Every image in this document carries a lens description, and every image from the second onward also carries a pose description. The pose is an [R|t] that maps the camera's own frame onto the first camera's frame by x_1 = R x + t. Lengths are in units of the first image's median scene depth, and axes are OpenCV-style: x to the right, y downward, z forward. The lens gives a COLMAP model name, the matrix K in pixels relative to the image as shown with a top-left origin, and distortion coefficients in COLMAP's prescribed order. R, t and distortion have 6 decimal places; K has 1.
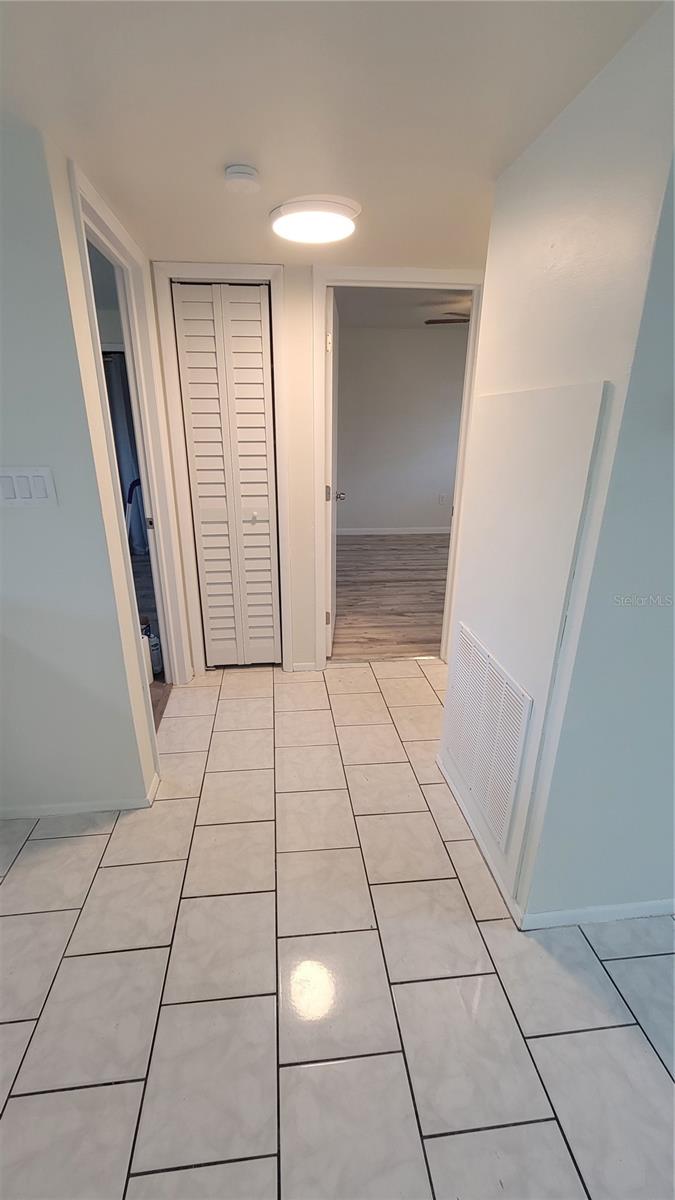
lens RADIAL K [[490.5, 0, 321.9], [0, 490.5, 598.4], [0, 0, 1]] dist [-0.001407, 0.000319]
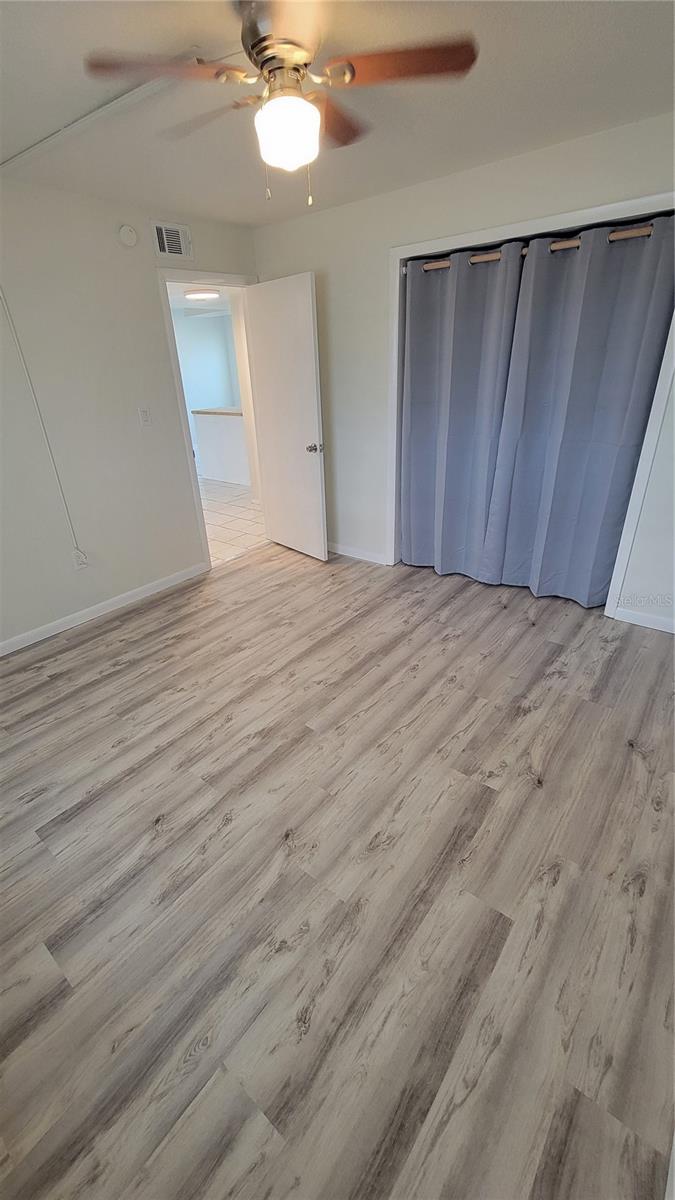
lens RADIAL K [[490.5, 0, 321.9], [0, 490.5, 598.4], [0, 0, 1]] dist [-0.001407, 0.000319]
pose [[-0.710468, 0.347330, -0.612043, 0.605095], [-0.190490, 0.742327, 0.642389, -0.503095], [0.677457, 0.572985, -0.461237, 1.302285]]
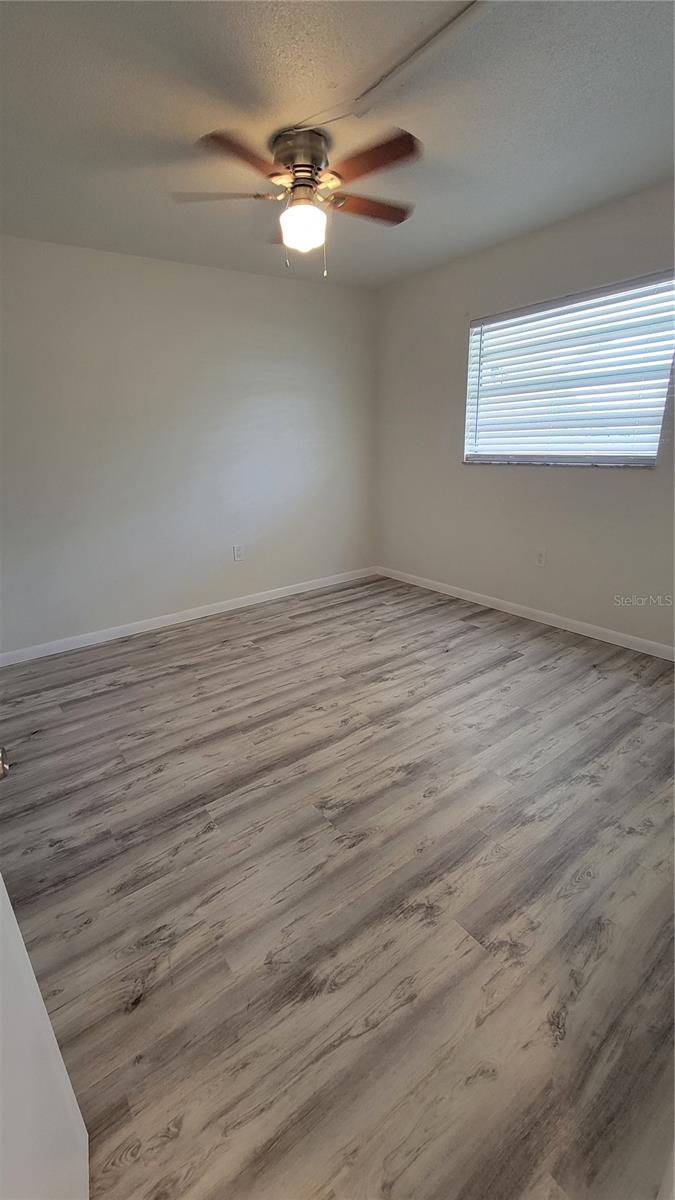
lens RADIAL K [[490.5, 0, 321.9], [0, 490.5, 598.4], [0, 0, 1]] dist [-0.001407, 0.000319]
pose [[0.865763, -0.193186, 0.461663, 0.059839], [0.210872, 0.977420, 0.013558, -0.189285], [-0.453858, 0.085614, 0.886952, 0.588059]]
